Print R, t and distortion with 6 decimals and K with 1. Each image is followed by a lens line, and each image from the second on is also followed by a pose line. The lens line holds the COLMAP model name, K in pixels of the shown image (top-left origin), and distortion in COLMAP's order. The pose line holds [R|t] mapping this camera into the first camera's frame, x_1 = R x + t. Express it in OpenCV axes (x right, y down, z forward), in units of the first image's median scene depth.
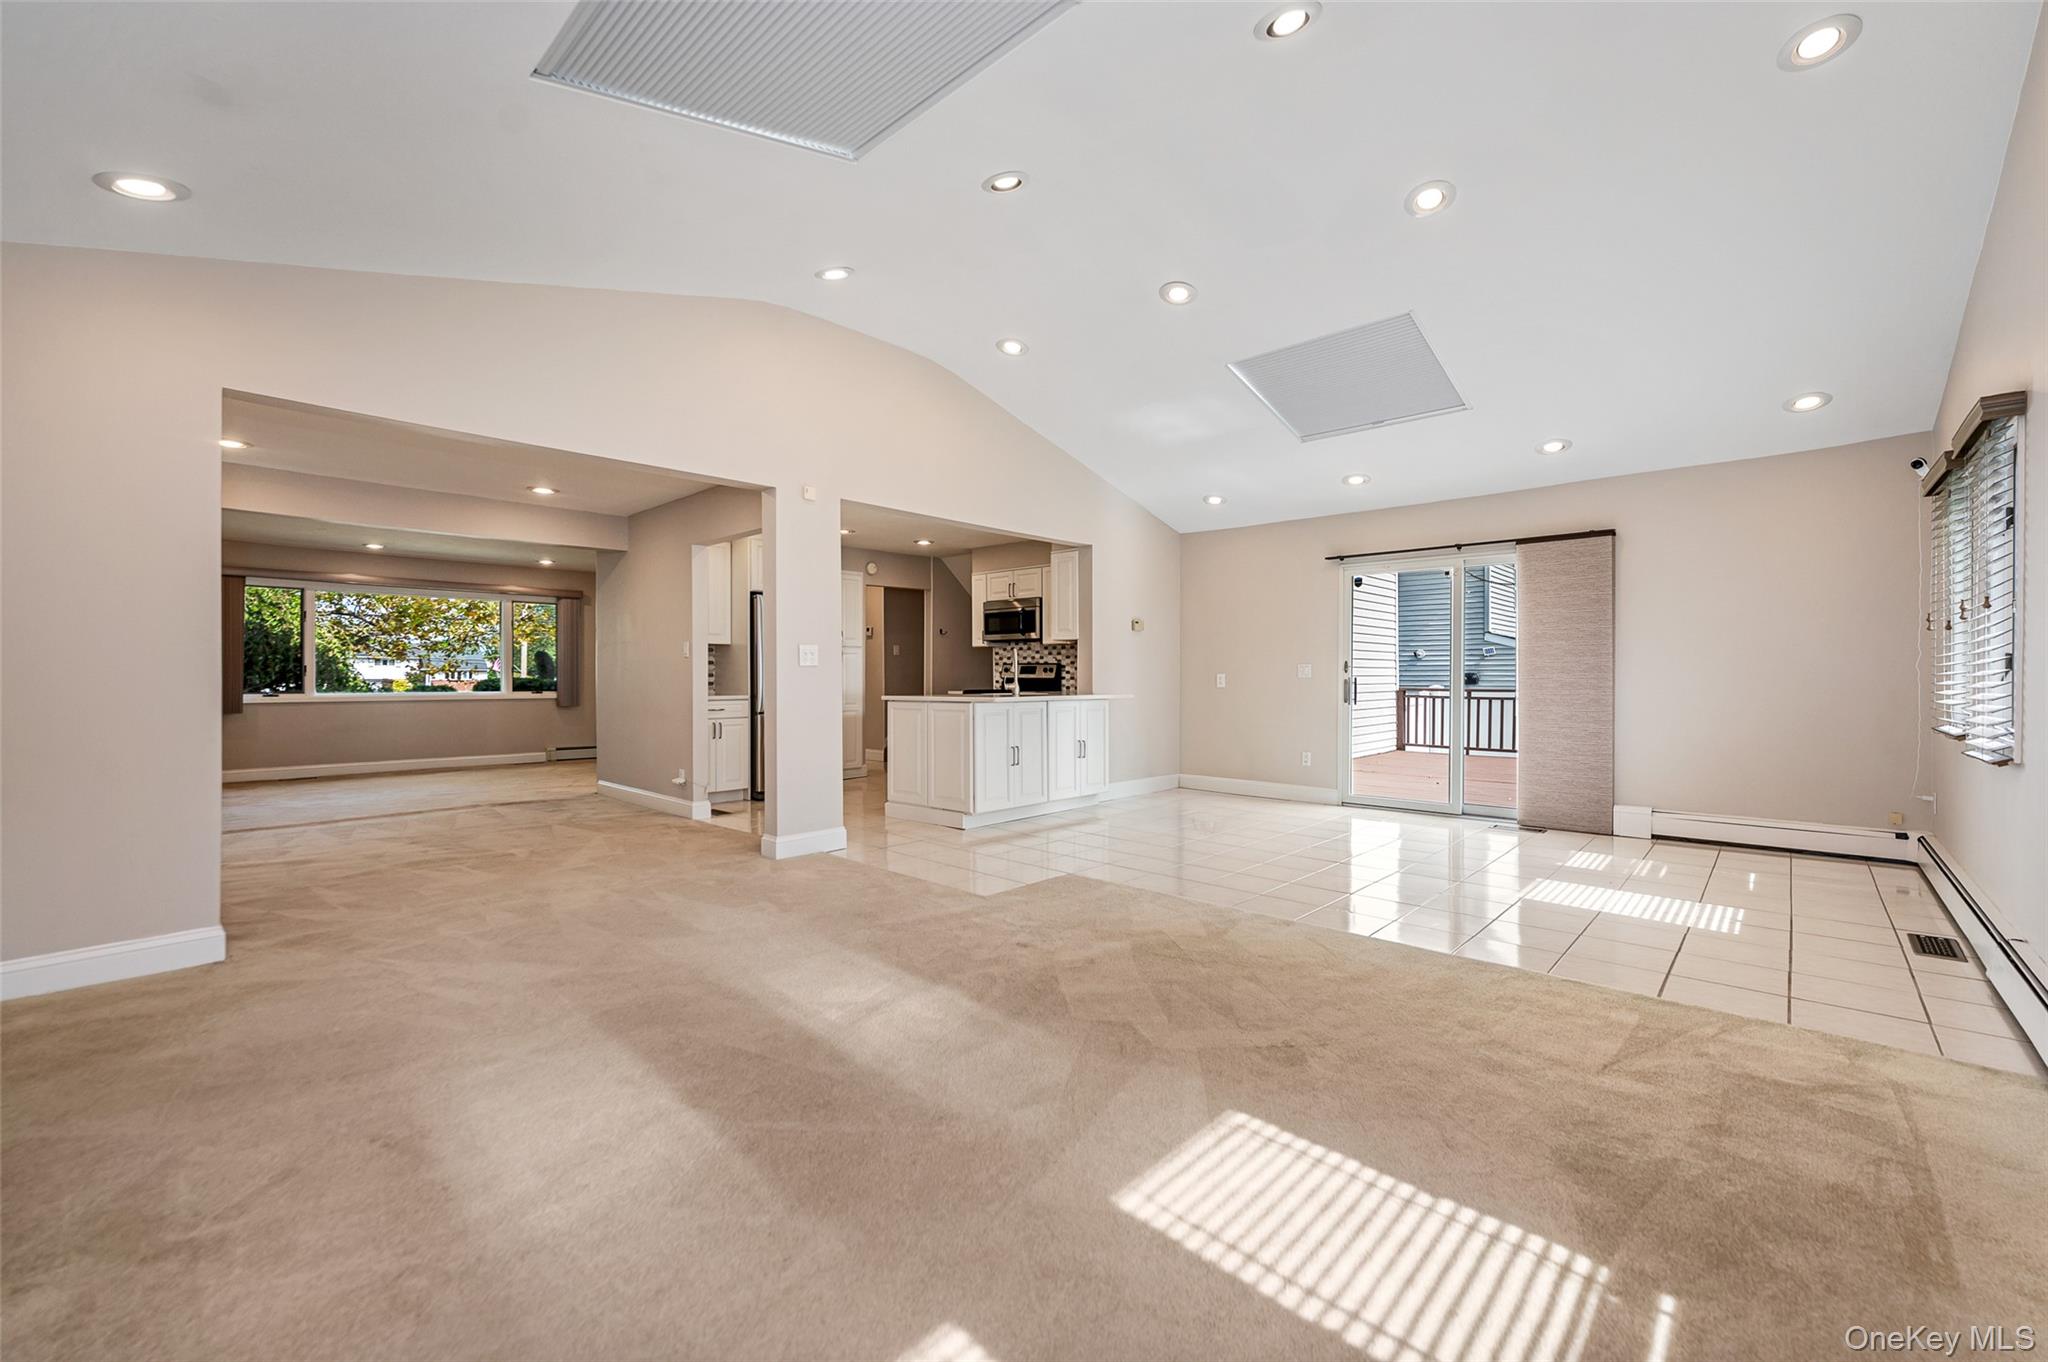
lens RADIAL K [[816.6, 0, 1034.0], [0, 816.6, 675.8], [0, 0, 1]] dist [-0.000456, 0.000058]
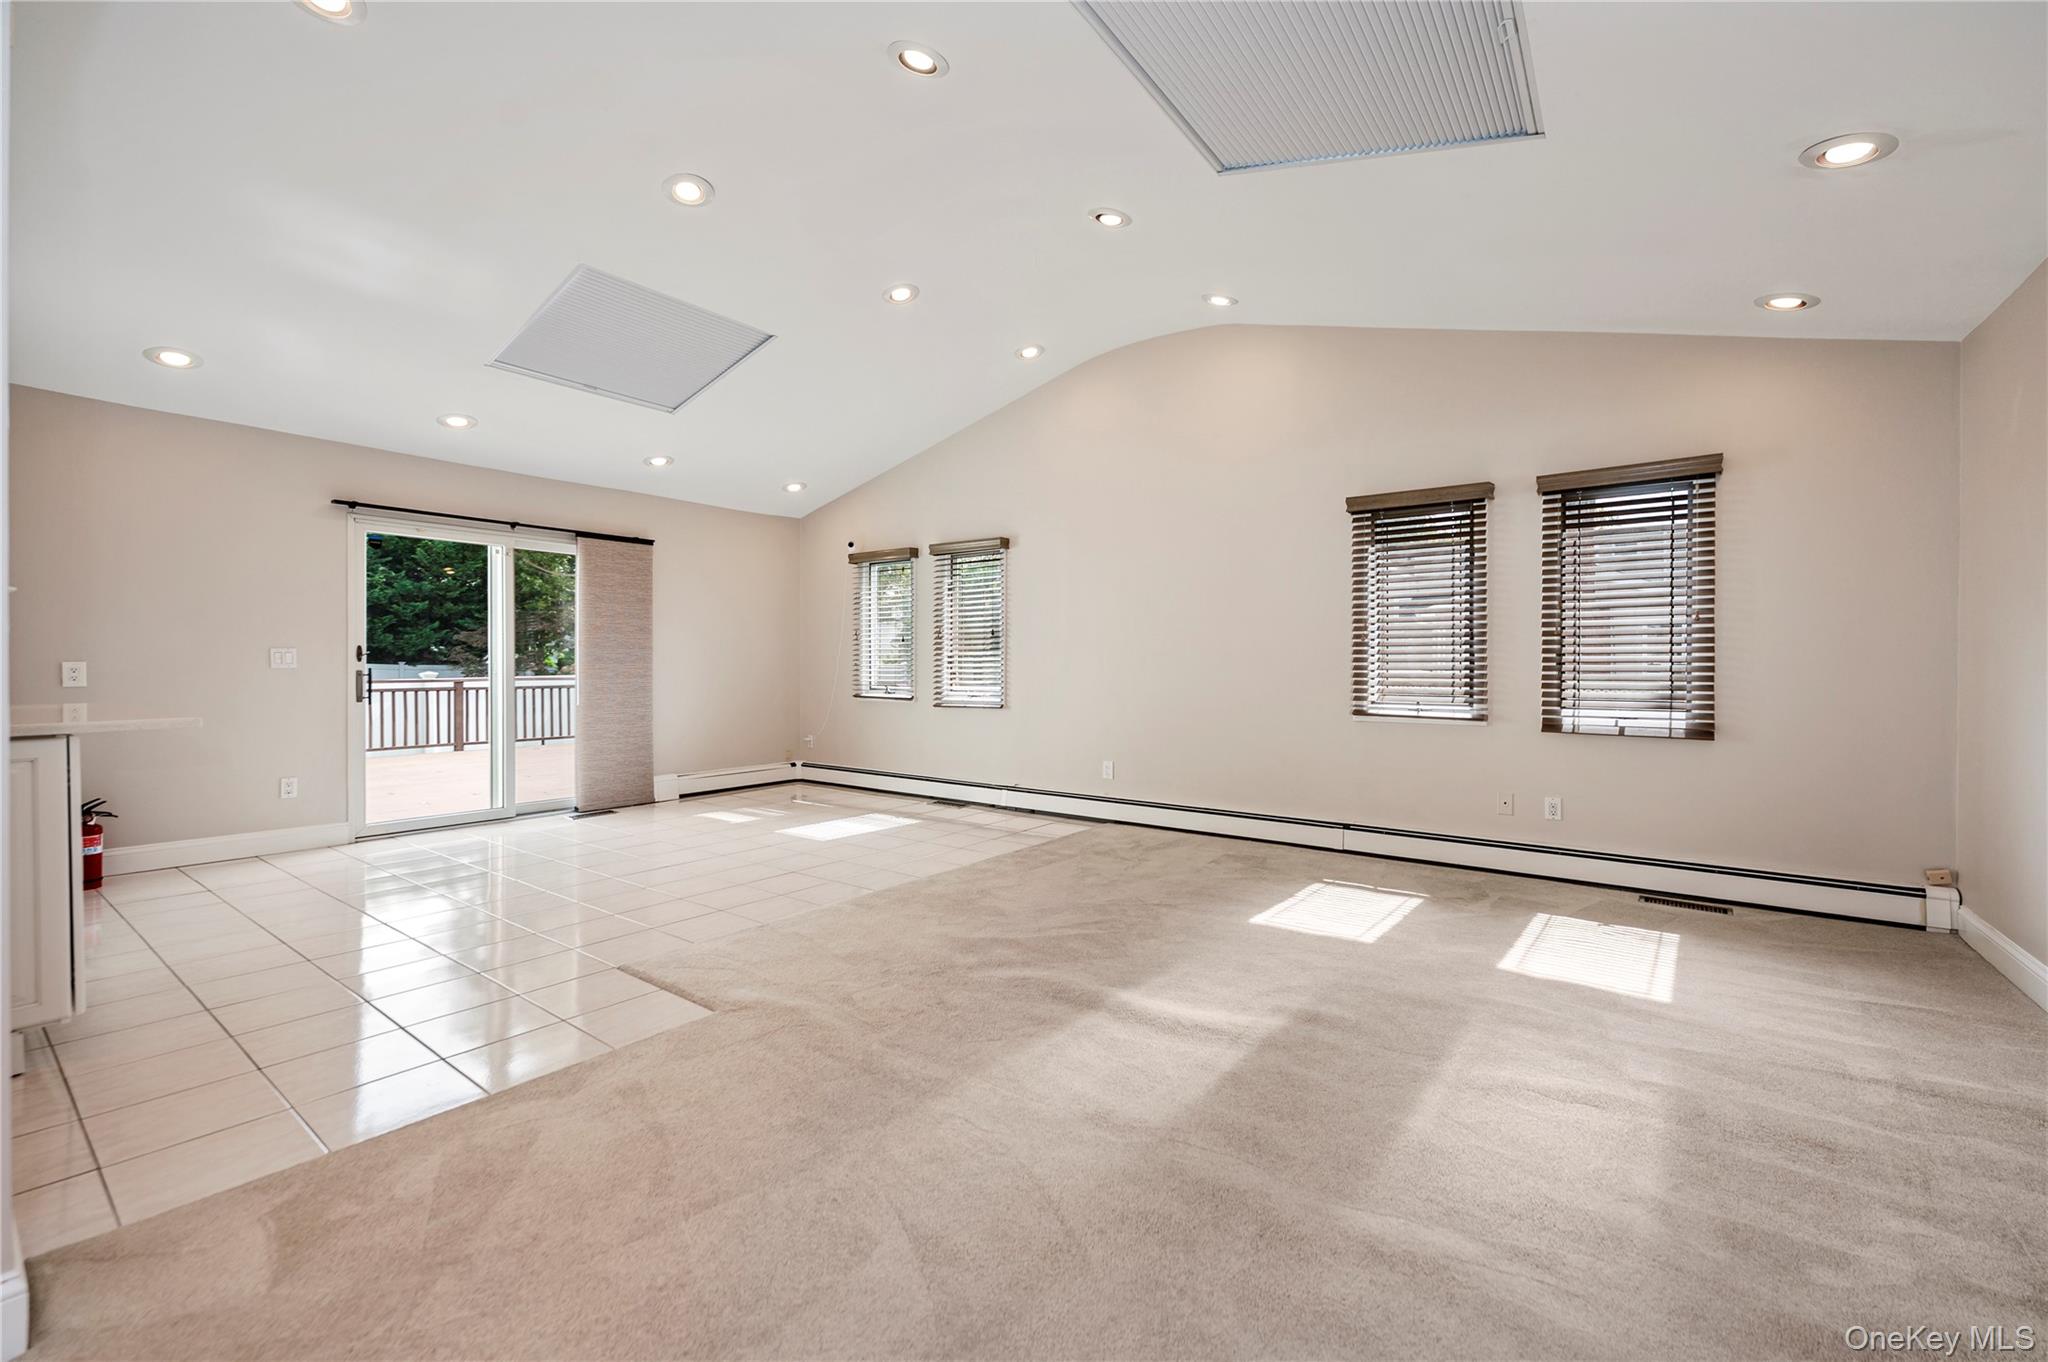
lens RADIAL K [[816.6, 0, 1036.6], [0, 816.6, 669.1], [0, 0, 1]] dist [-0.000456, 0.000058]
pose [[-0.104710, -0.008779, 0.994464, -0.414297], [-0.009088, 0.999928, 0.007871, -0.008042], [-0.994461, -0.008213, -0.104783, 0.467590]]
